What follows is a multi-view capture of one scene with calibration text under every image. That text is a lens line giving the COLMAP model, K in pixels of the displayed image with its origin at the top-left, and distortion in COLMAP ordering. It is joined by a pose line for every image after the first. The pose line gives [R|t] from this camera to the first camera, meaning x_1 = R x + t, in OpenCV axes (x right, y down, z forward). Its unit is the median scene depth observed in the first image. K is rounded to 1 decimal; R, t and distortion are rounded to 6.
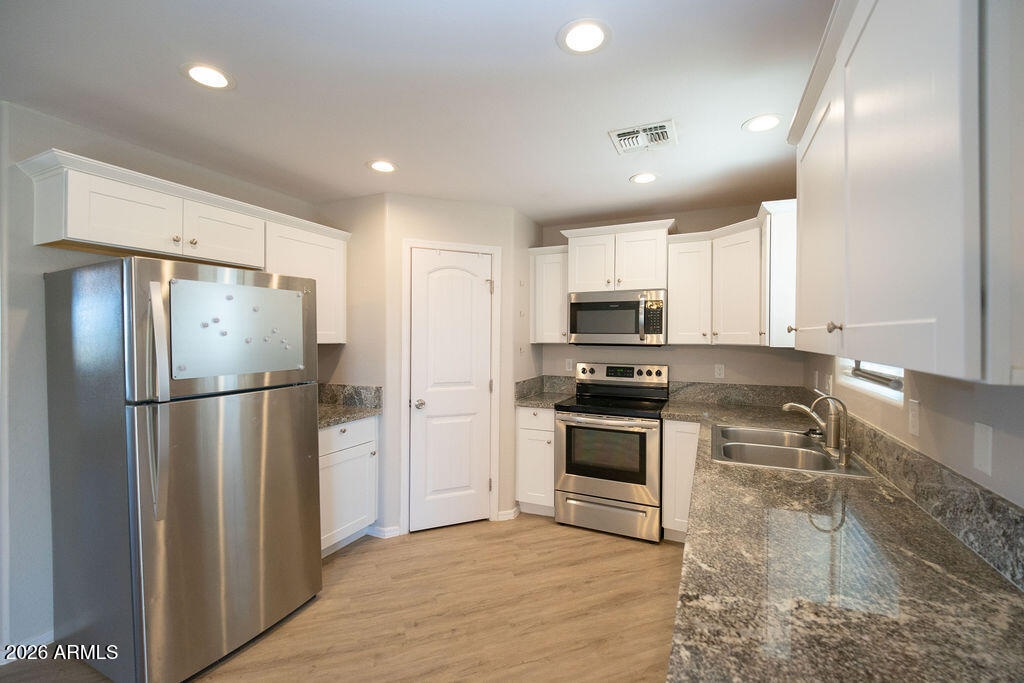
lens RADIAL K [[426.3, 0, 507.2], [0, 426.3, 338.1], [0, 0, 1]] dist [0.000956, -0.009997]
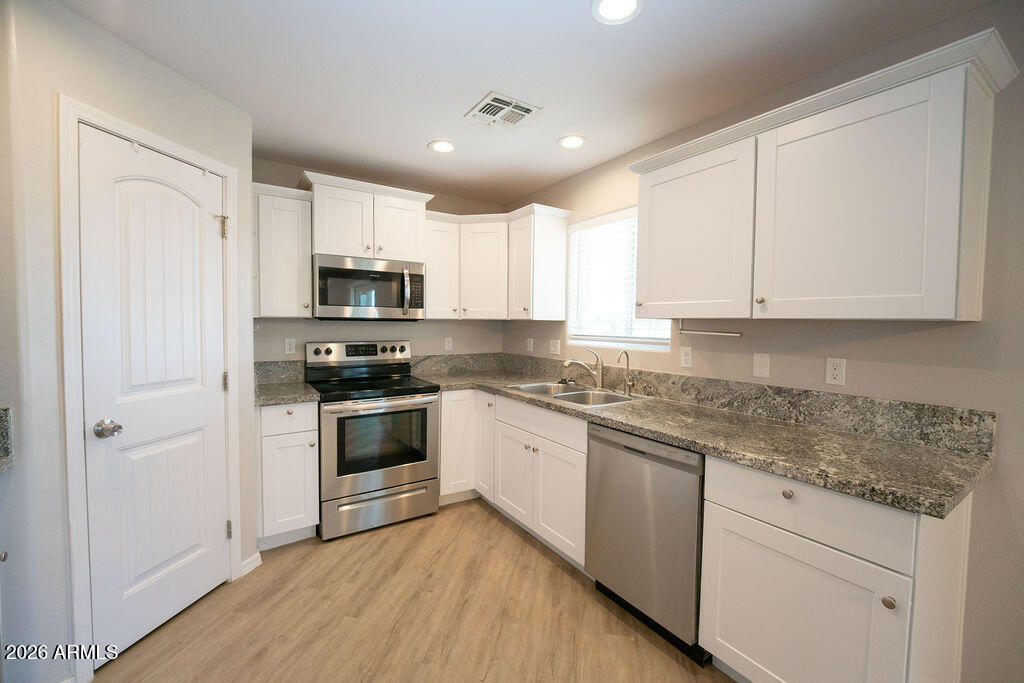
lens RADIAL K [[426.3, 0, 507.2], [0, 426.3, 338.1], [0, 0, 1]] dist [0.000956, -0.009997]
pose [[0.528031, -0.031184, 0.848652, -0.376445], [-0.005002, 0.999194, 0.039828, 0.018643], [-0.849210, -0.025275, 0.527450, 0.301246]]
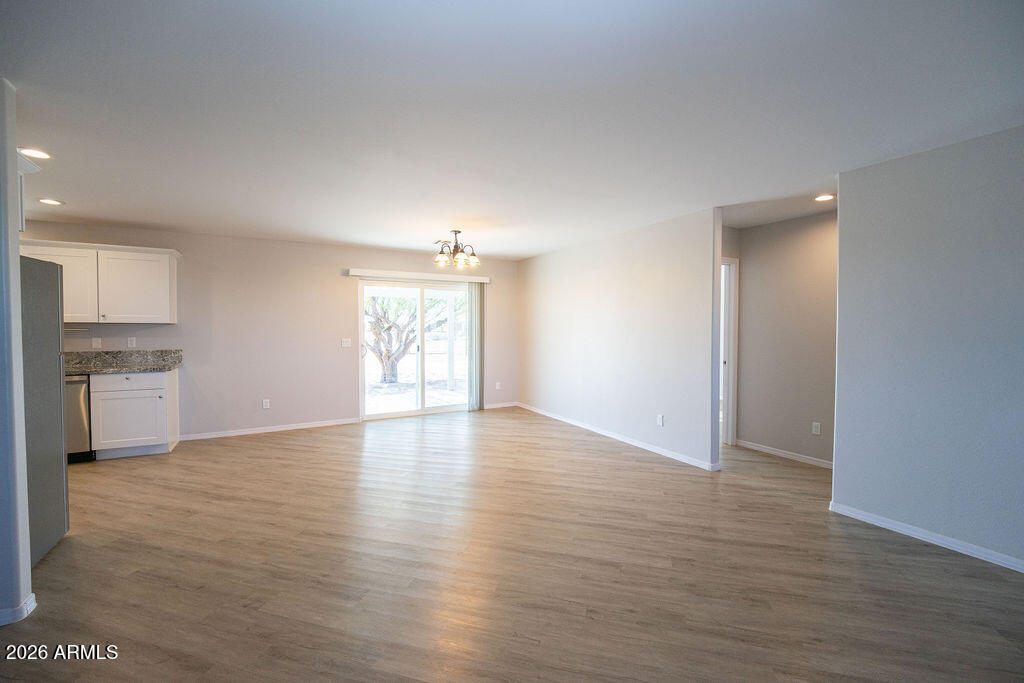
lens RADIAL K [[426.3, 0, 507.2], [0, 426.3, 338.1], [0, 0, 1]] dist [0.000956, -0.009997]
pose [[-0.803698, -0.021664, 0.594643, -1.645398], [-0.005071, 0.999550, 0.029561, 0.016412], [-0.595016, 0.020743, -0.803446, 0.645813]]
